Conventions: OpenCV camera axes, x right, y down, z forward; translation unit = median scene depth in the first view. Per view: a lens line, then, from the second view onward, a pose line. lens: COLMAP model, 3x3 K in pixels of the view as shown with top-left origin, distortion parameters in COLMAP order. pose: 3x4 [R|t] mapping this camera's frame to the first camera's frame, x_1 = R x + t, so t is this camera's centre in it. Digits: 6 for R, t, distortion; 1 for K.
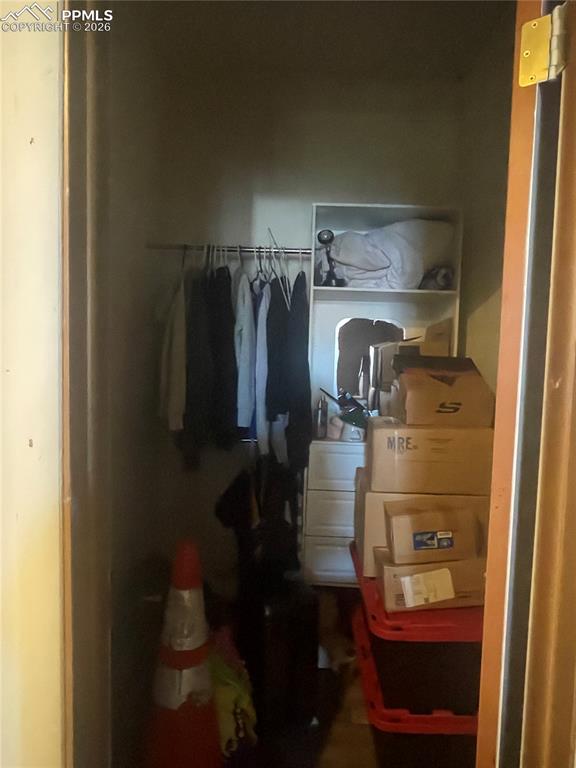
lens RADIAL K [[475.4, 0, 288.0], [0, 475.4, 383.7], [0, 0, 1]] dist [-0.000591, -0.000165]
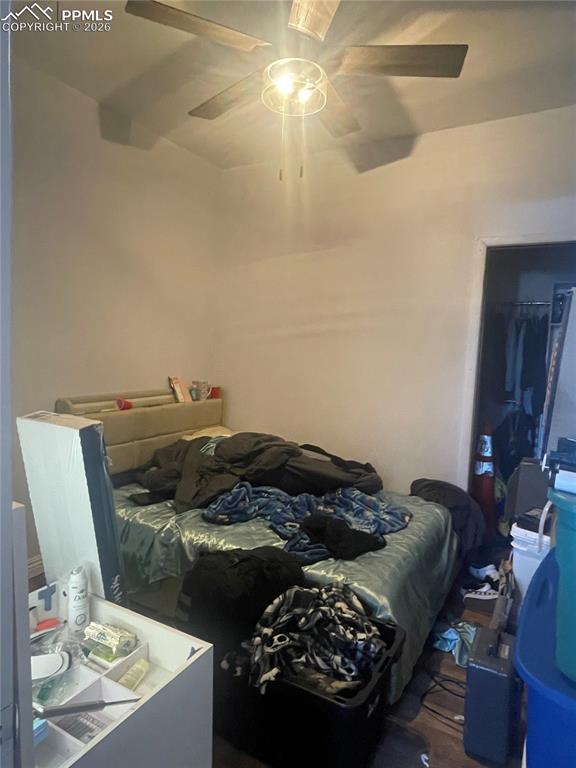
lens RADIAL K [[475.4, 0, 289.2], [0, 475.4, 385.3], [0, 0, 1]] dist [-0.000591, -0.000165]
pose [[0.874894, 0.051648, -0.481552, 0.066070], [-0.049527, 0.998626, 0.017124, 0.073045], [0.481775, 0.008868, 0.876250, -1.237463]]
